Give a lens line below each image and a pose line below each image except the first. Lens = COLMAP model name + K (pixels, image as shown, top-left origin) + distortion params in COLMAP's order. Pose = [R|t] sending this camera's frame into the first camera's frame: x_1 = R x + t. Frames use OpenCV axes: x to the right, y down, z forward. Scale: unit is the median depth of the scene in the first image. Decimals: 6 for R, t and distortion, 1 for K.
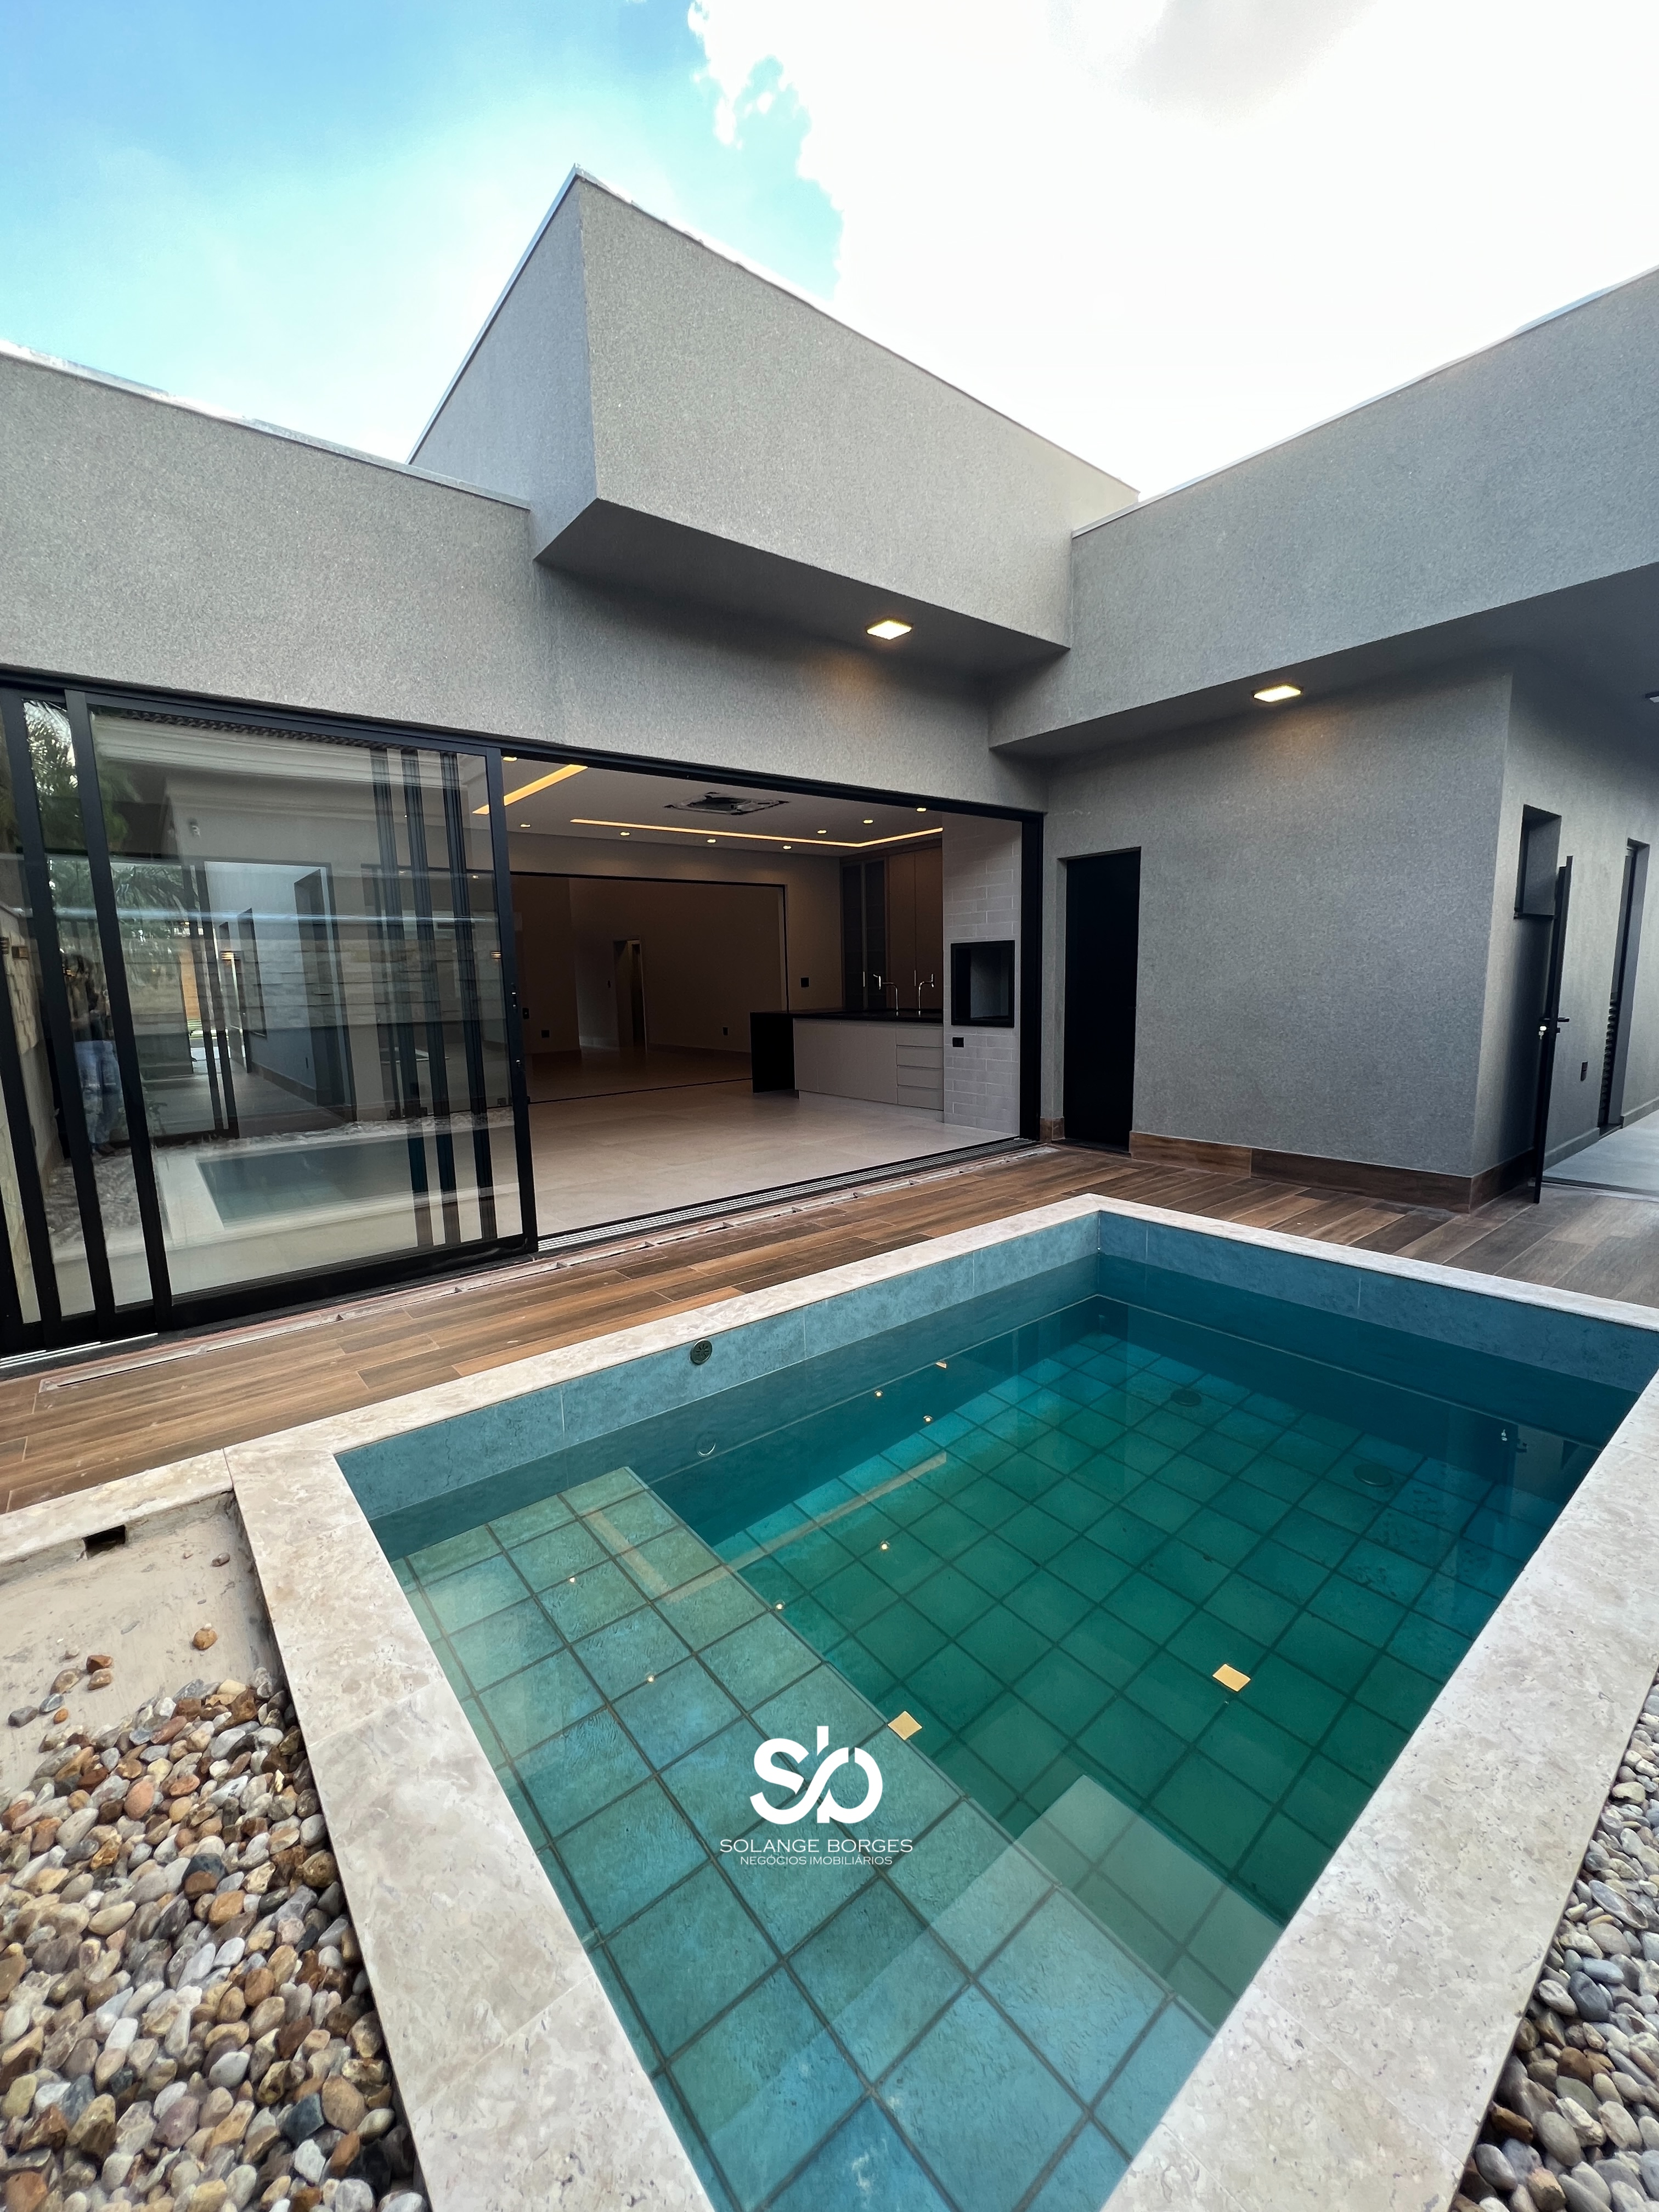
lens RADIAL K [[888.7, 0, 828.2], [0, 888.7, 1107.7], [0, 0, 1]] dist [-0.000956, -0.000128]
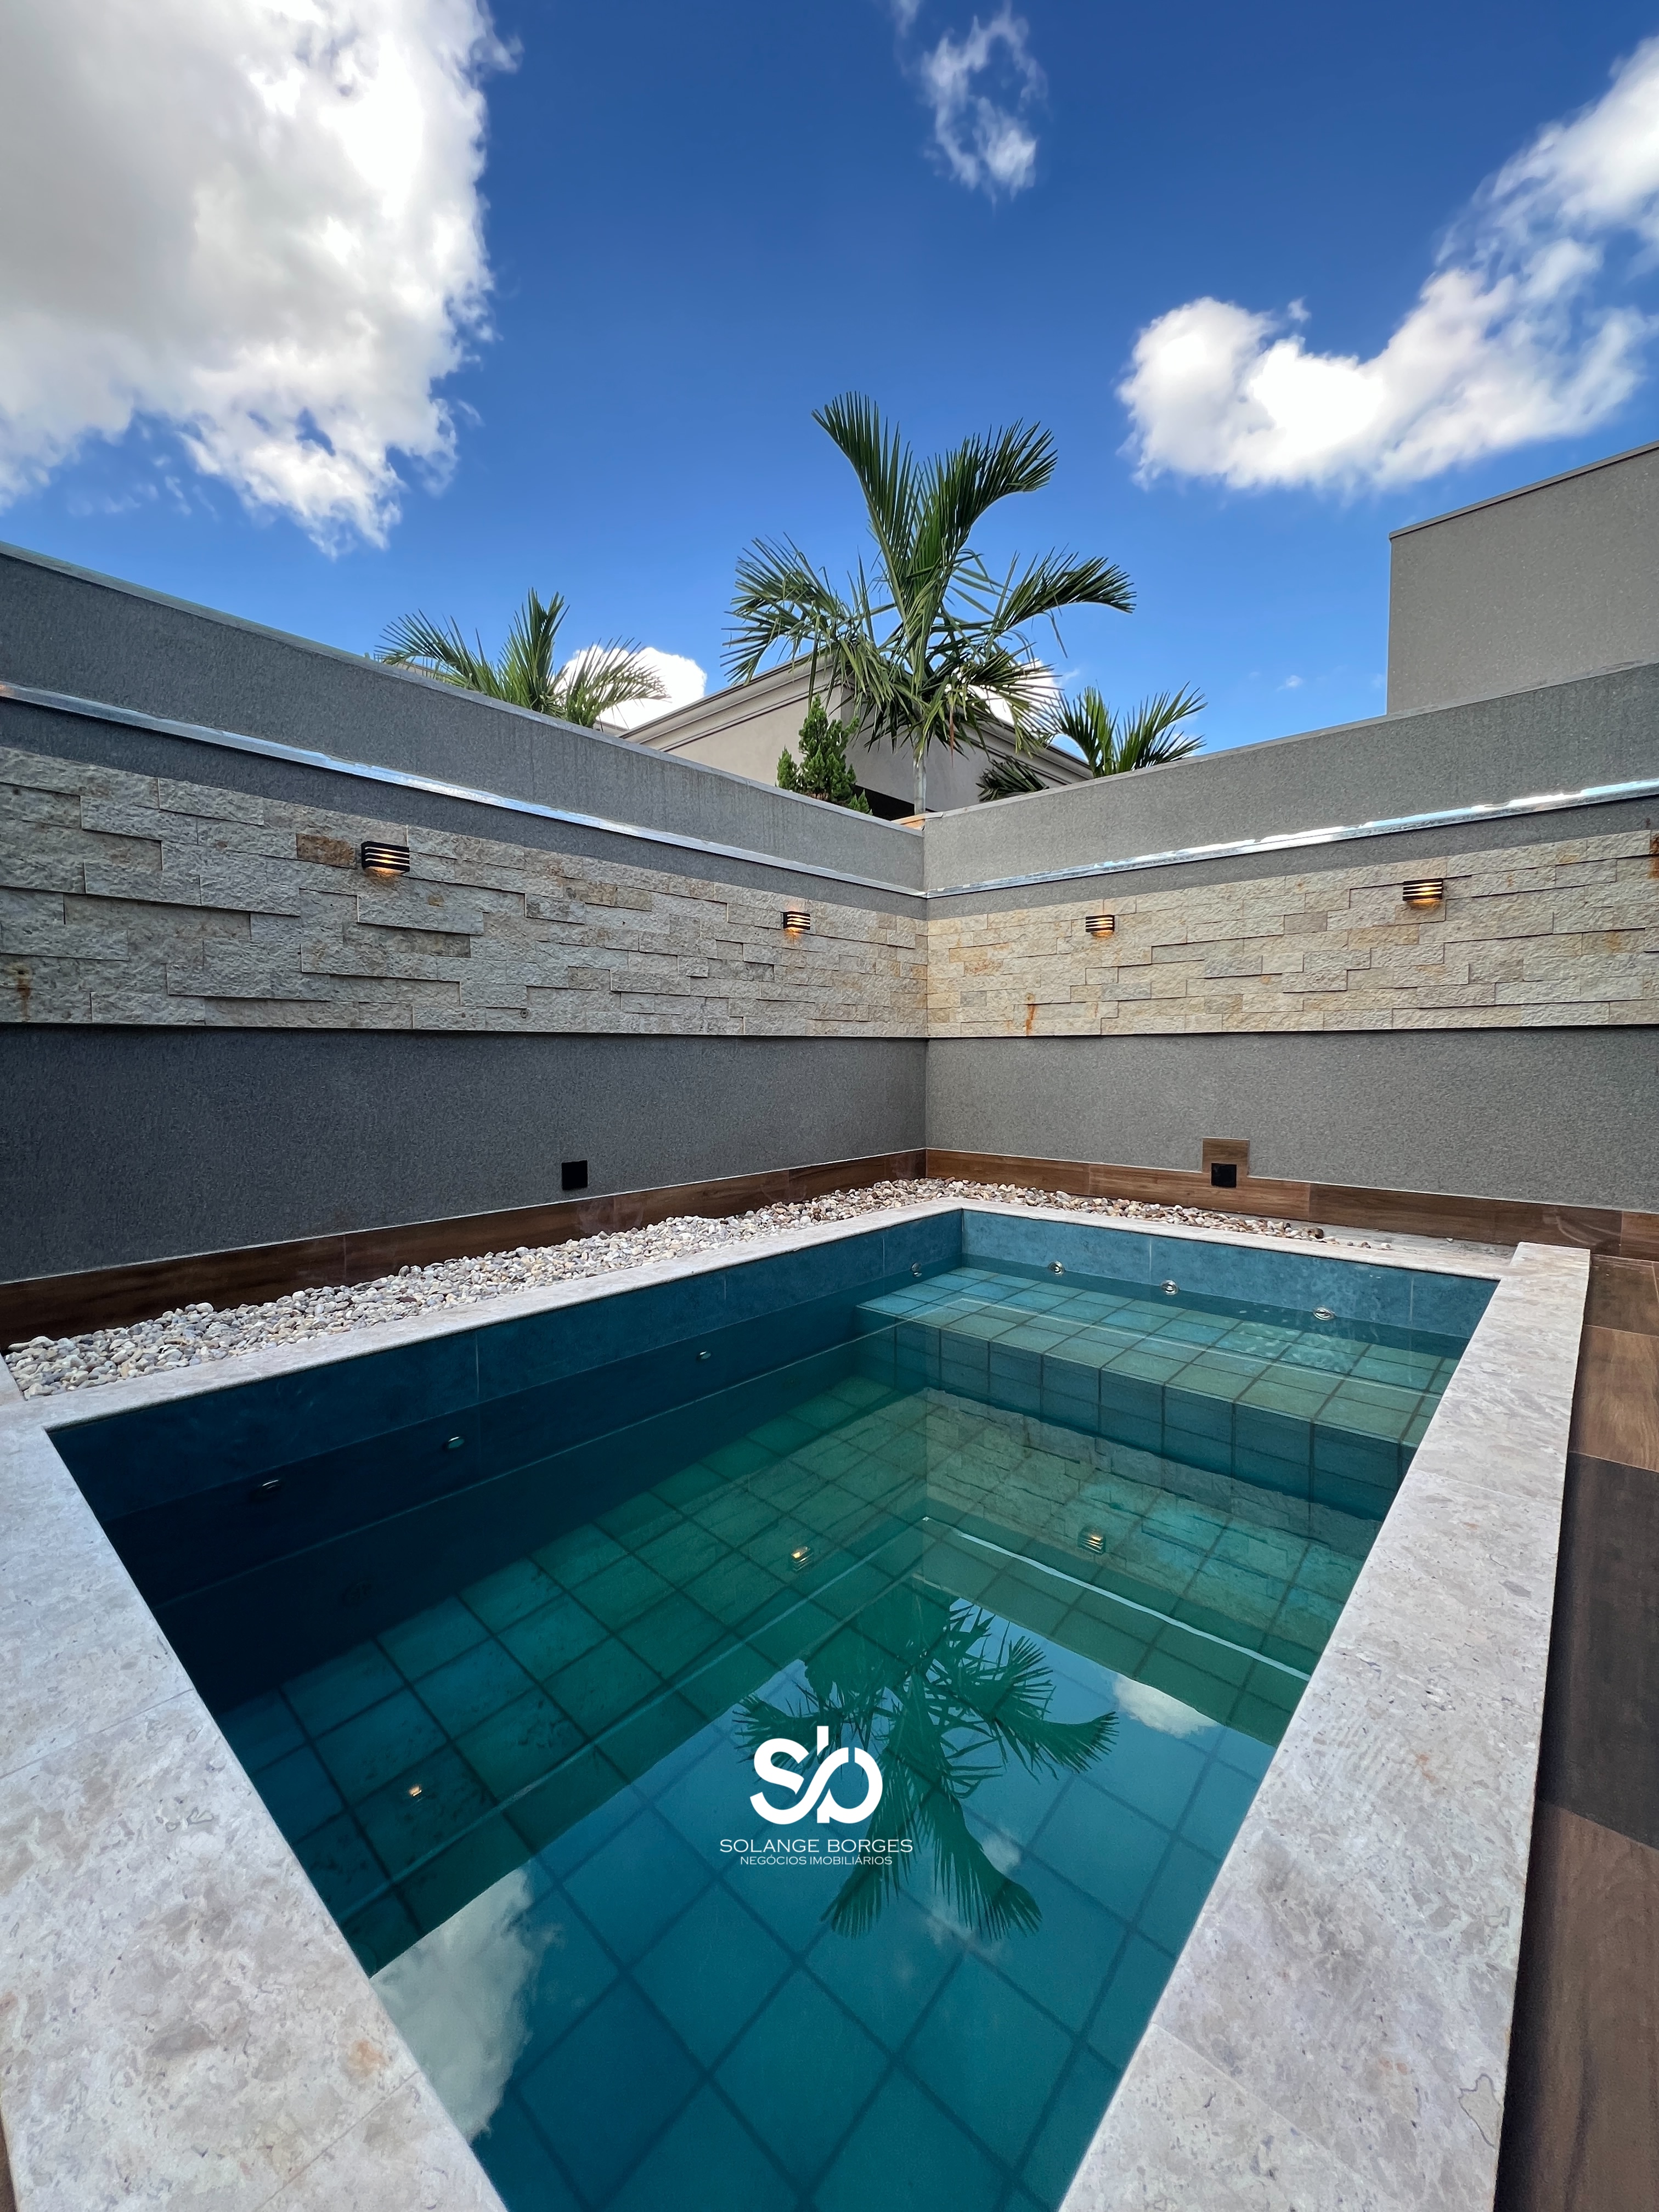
lens RADIAL K [[888.7, 0, 828.2], [0, 888.7, 1107.7], [0, 0, 1]] dist [-0.000956, -0.000128]
pose [[-0.985332, 0.040067, -0.165879, 0.332990], [0.003952, 0.977143, 0.212547, -0.072061], [0.170603, 0.208774, -0.962968, 1.117670]]
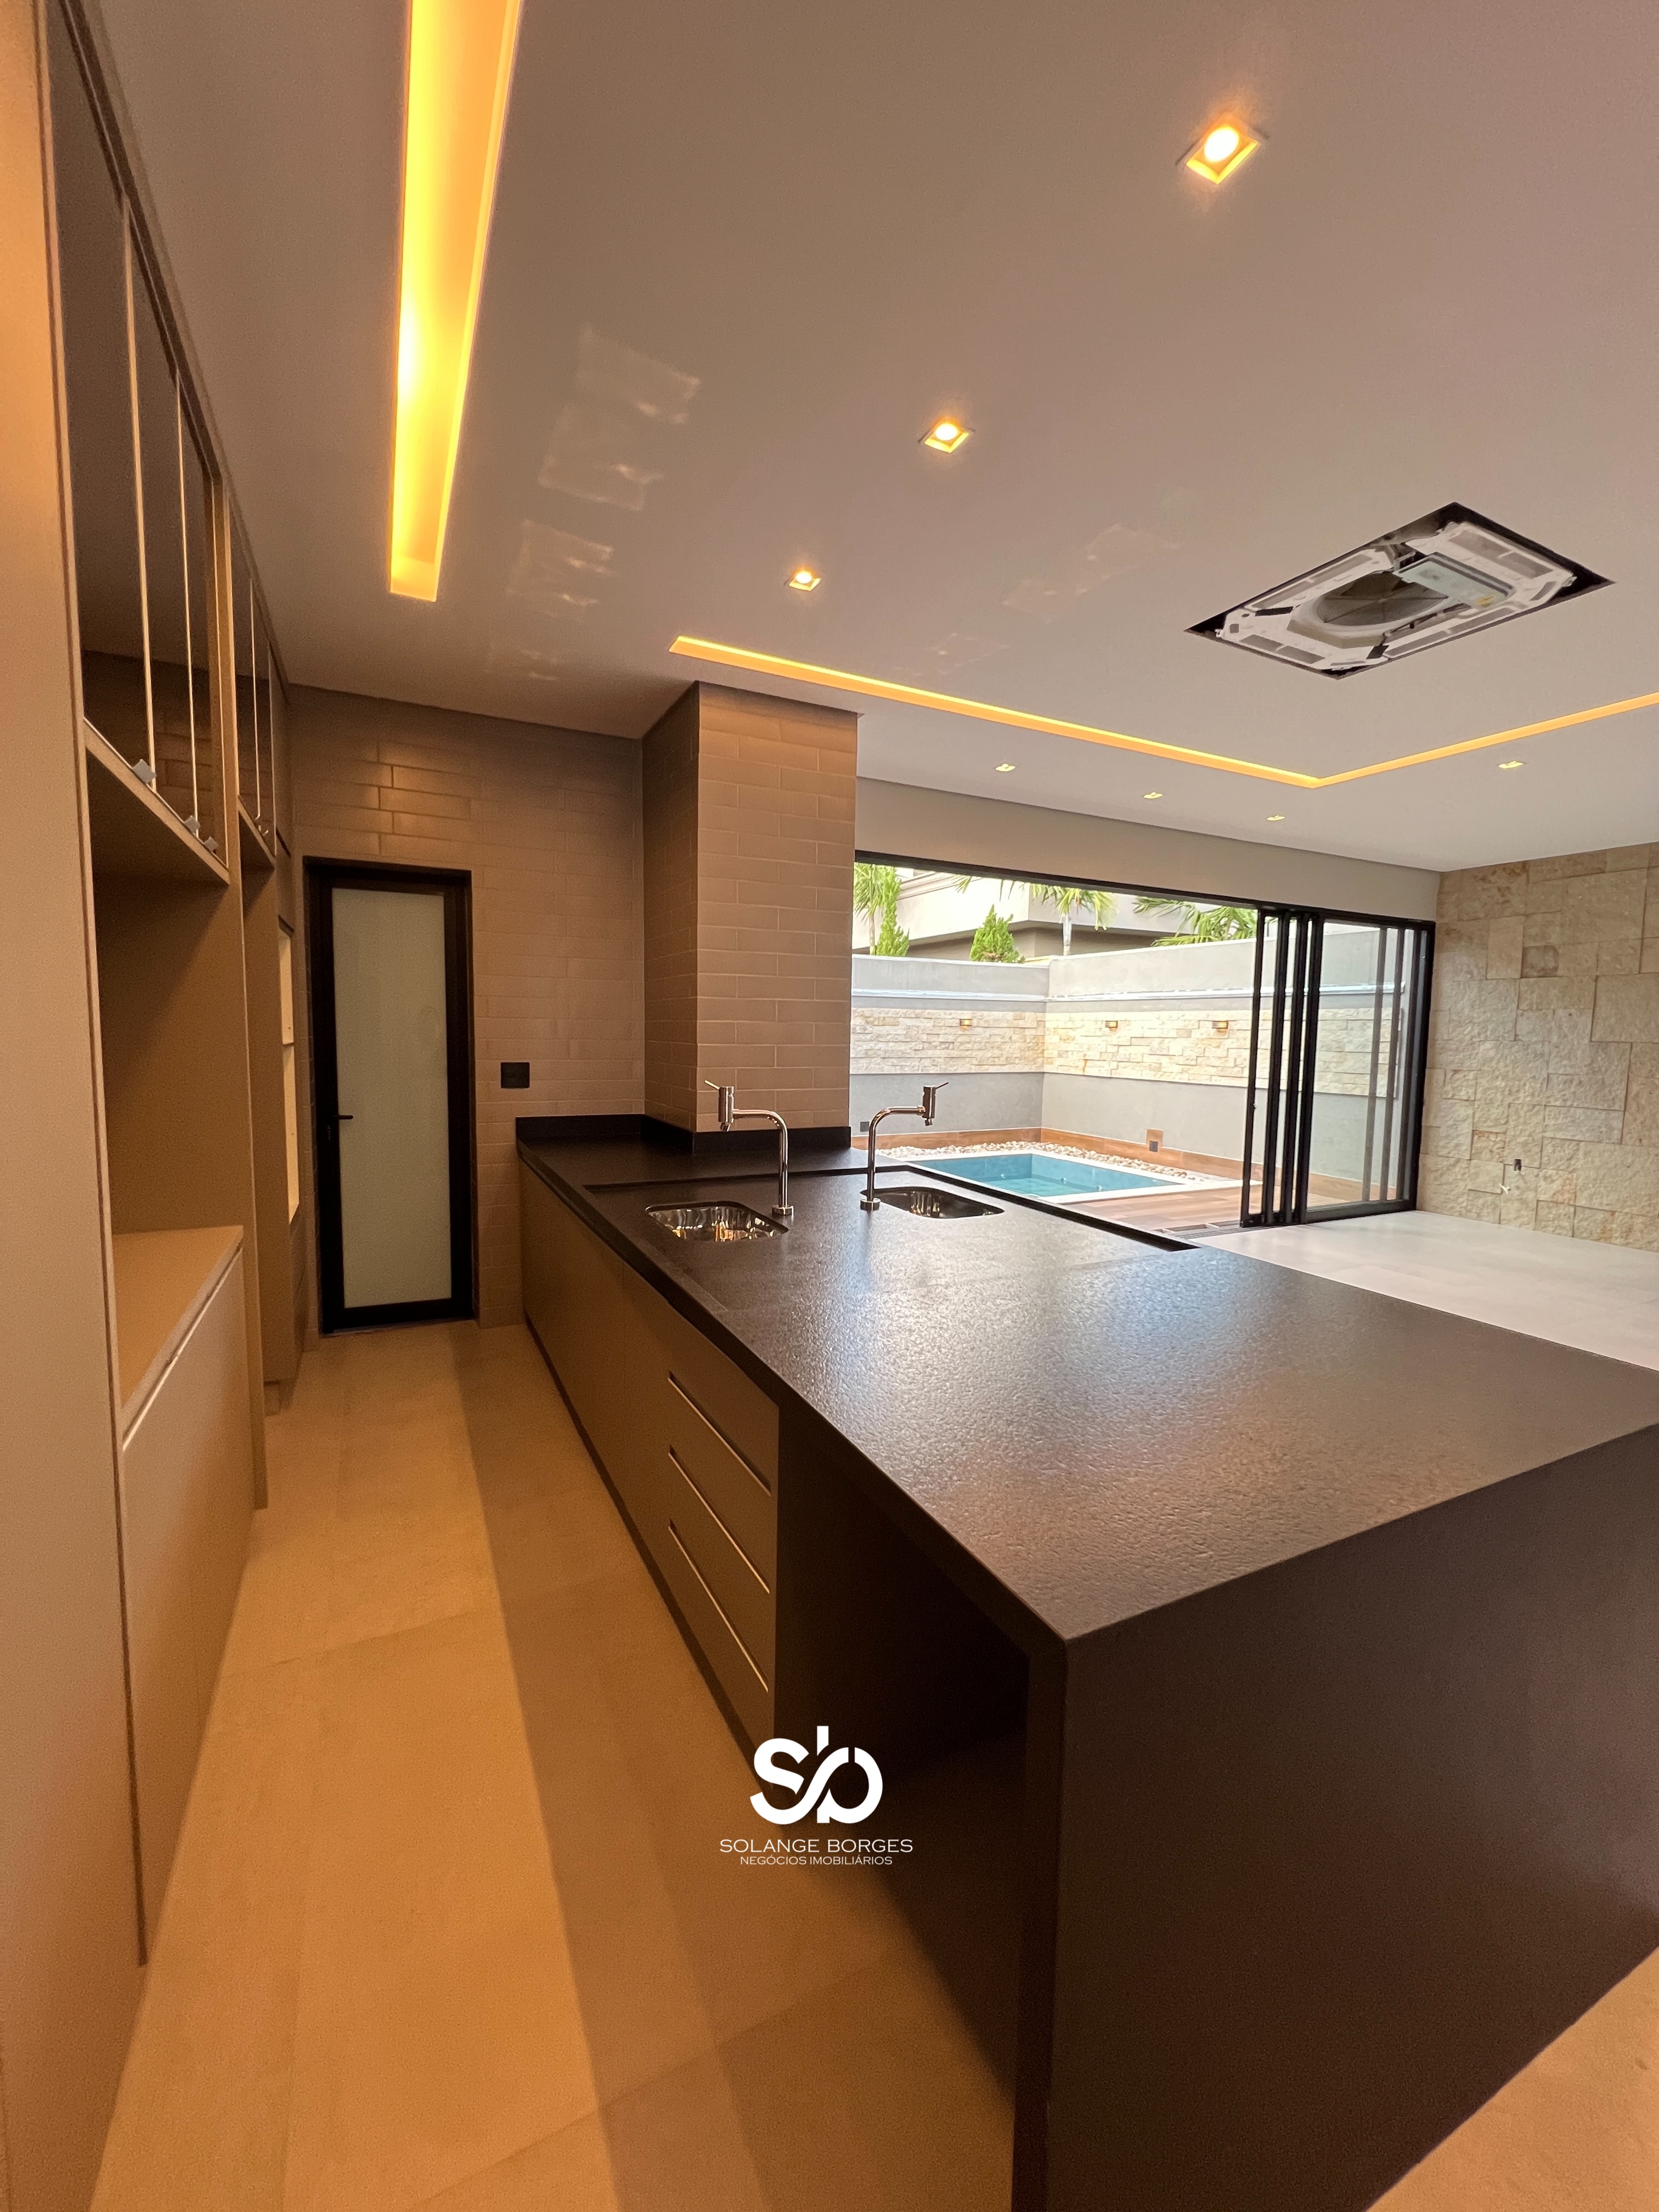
lens RADIAL K [[888.7, 0, 828.2], [0, 888.7, 1107.7], [0, 0, 1]] dist [-0.000956, -0.000128]
pose [[-0.978329, -0.008506, 0.206884, 0.052271], [0.039689, 0.972926, 0.227685, -0.400019], [-0.203219, 0.230962, -0.951503, 2.451875]]
